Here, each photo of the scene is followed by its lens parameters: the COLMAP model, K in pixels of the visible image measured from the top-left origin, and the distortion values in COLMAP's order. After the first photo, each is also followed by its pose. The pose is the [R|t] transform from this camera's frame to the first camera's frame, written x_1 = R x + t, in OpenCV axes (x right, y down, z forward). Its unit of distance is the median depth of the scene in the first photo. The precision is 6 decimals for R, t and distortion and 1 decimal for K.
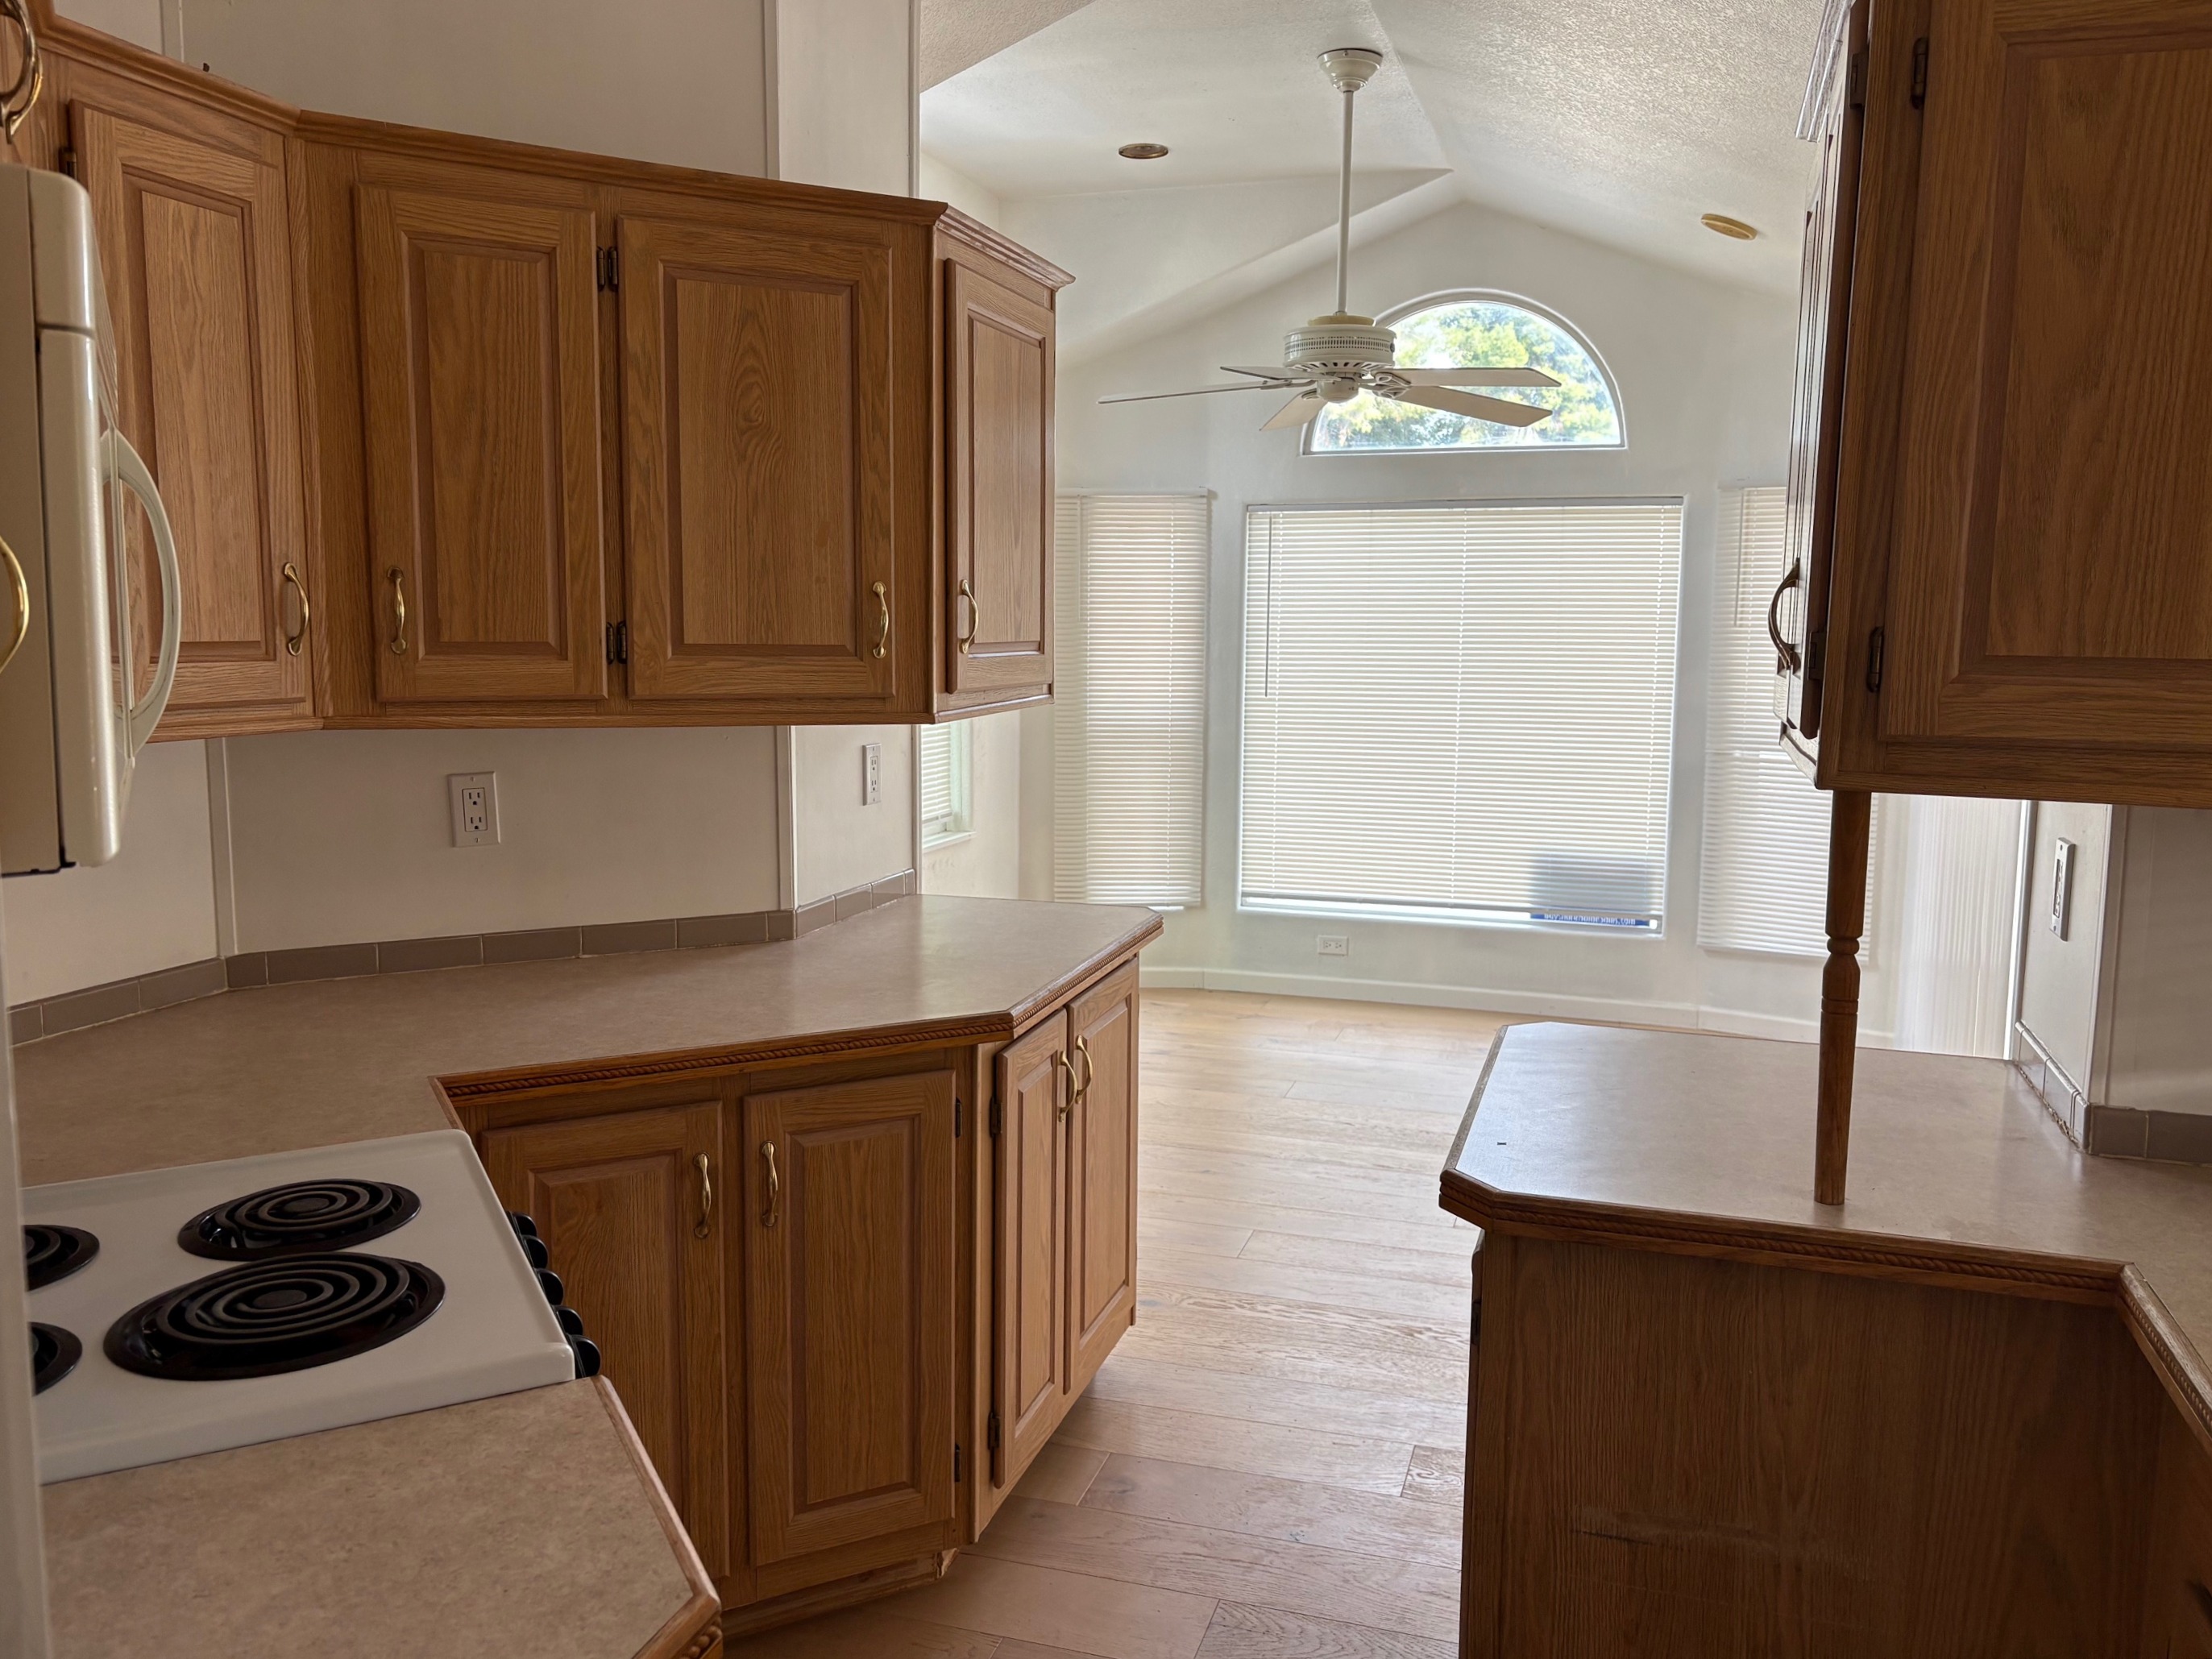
lens RADIAL K [[1718.7, 0, 1105.6], [0, 1718.7, 828.1], [0, 0, 1]] dist [0.059305, -0.007319]
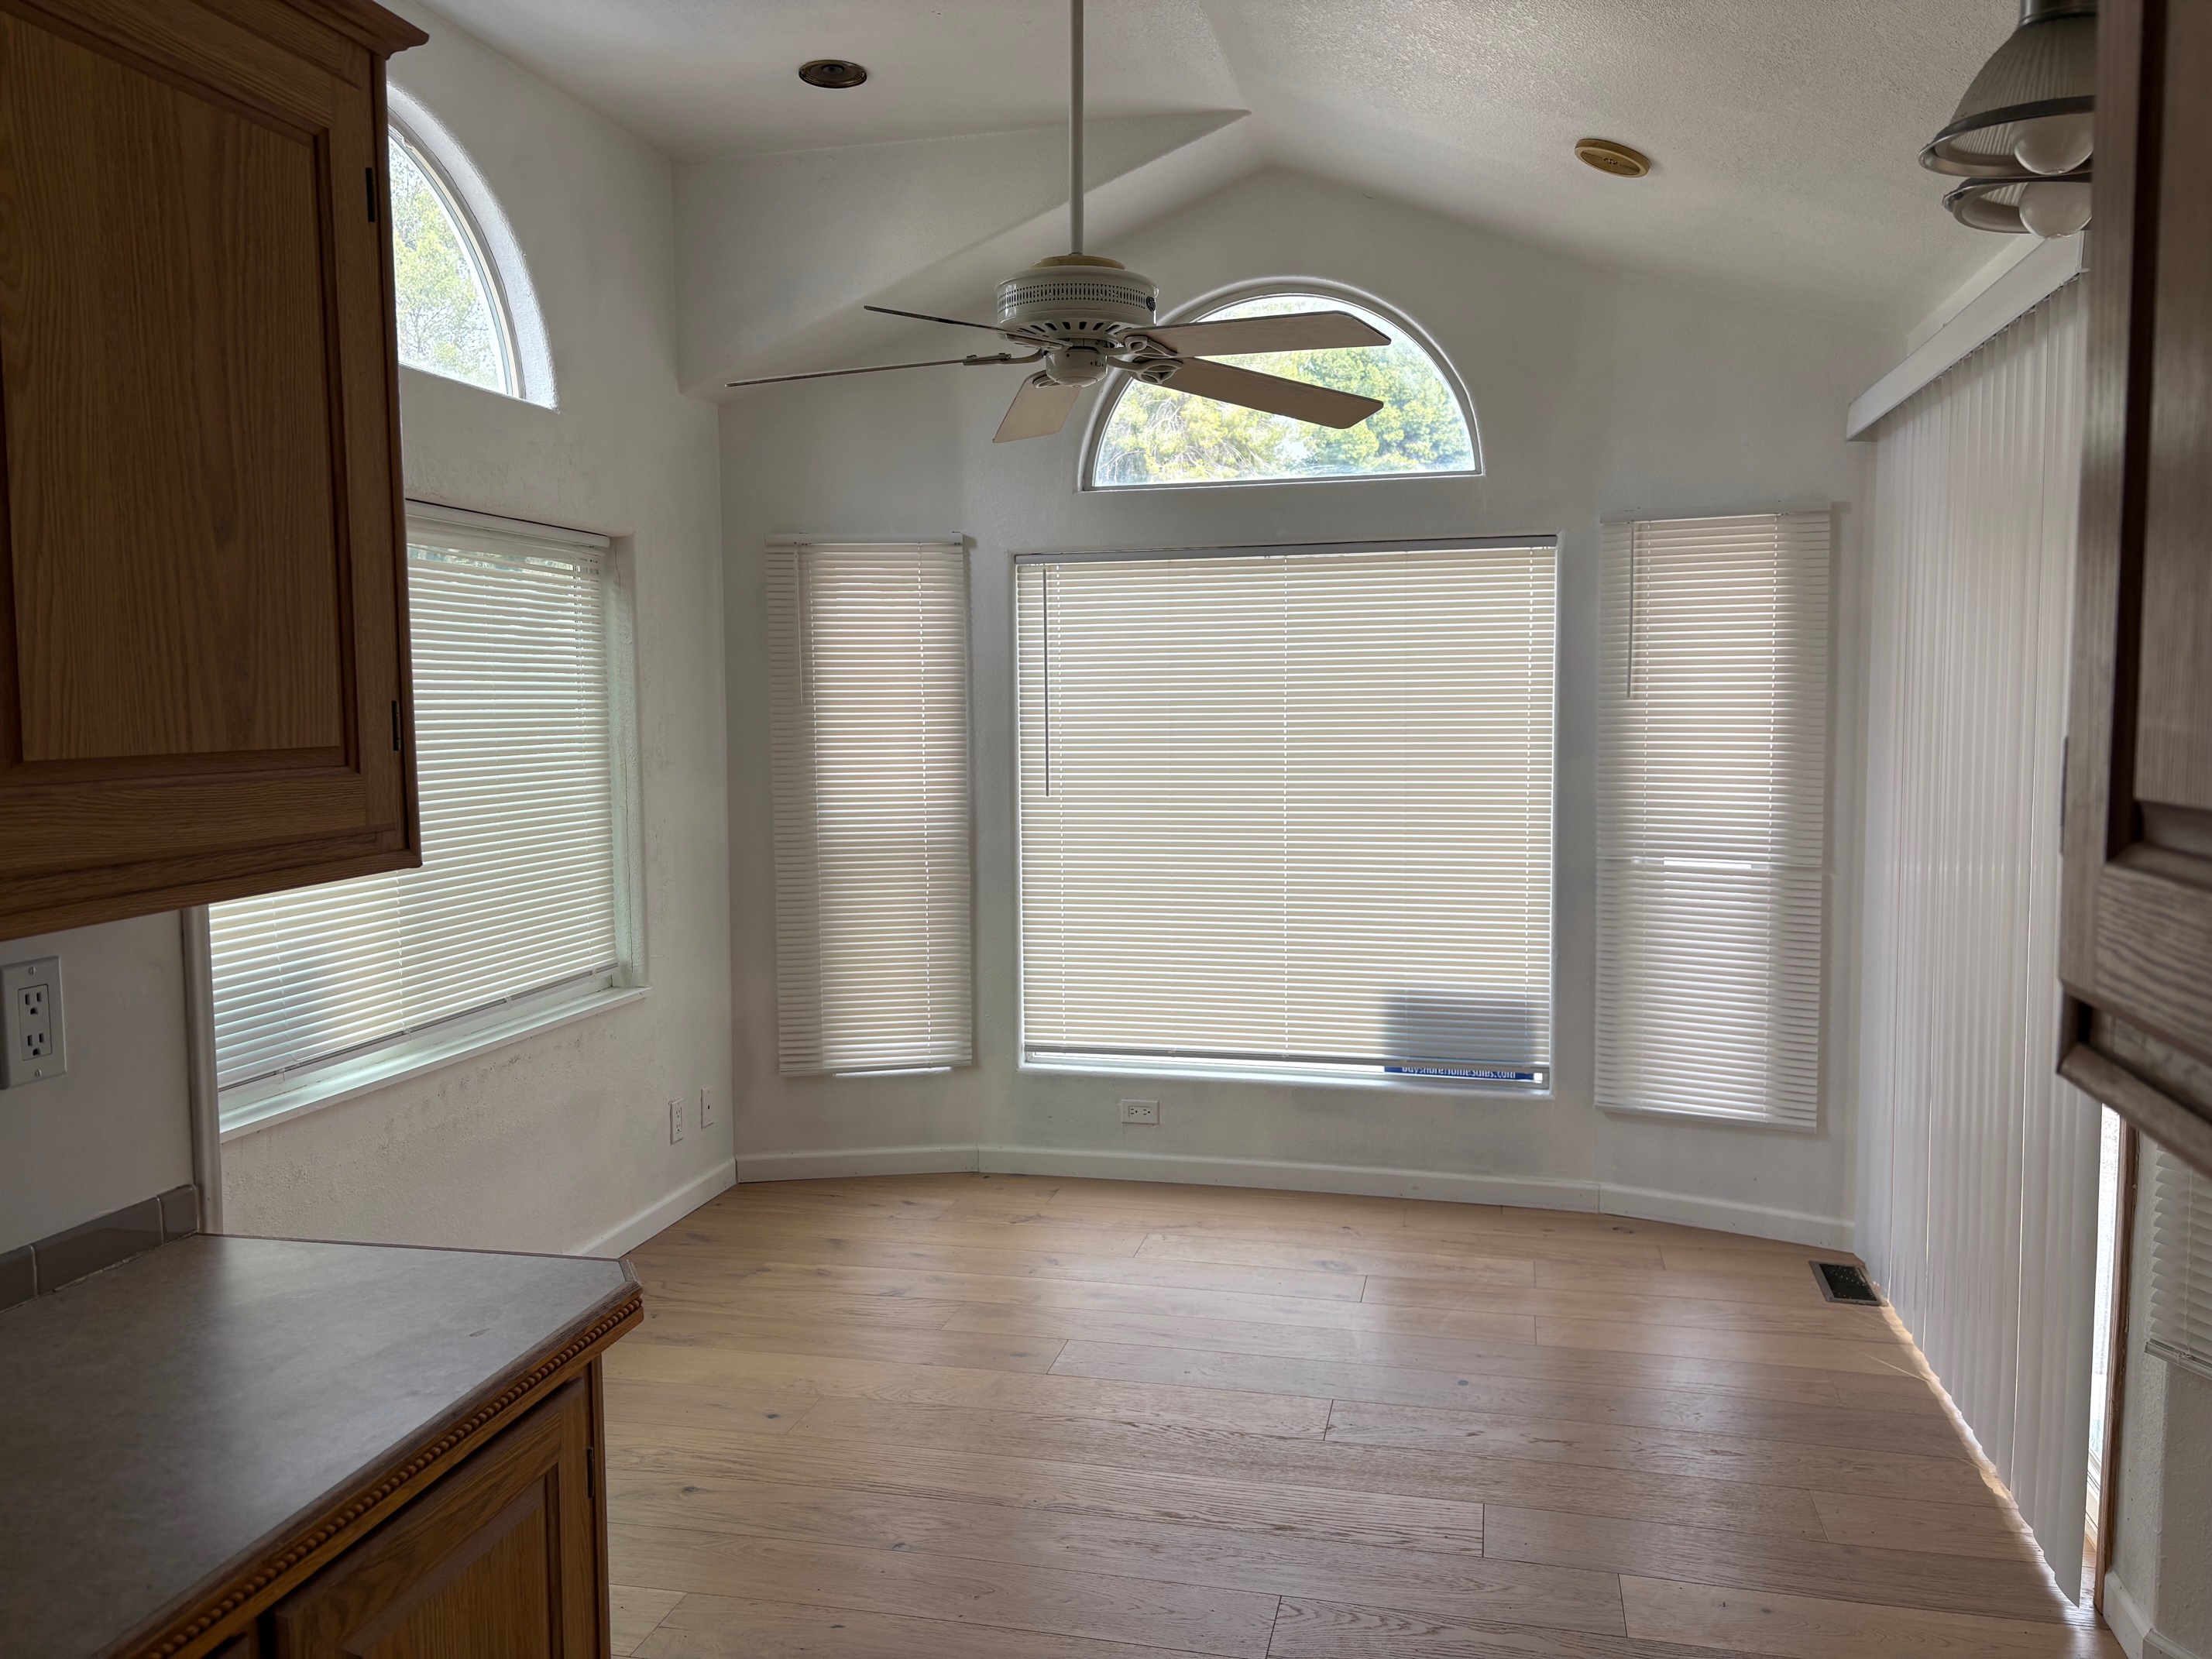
lens RADIAL K [[1718.8, 0, 1104.6], [0, 1718.8, 835.6], [0, 0, 1]] dist [0.059305, -0.007319]
pose [[0.996936, -0.023296, 0.074678, 0.064268], [0.026416, 0.998807, -0.041064, -0.027223], [-0.073633, 0.042911, 0.996362, 0.228499]]
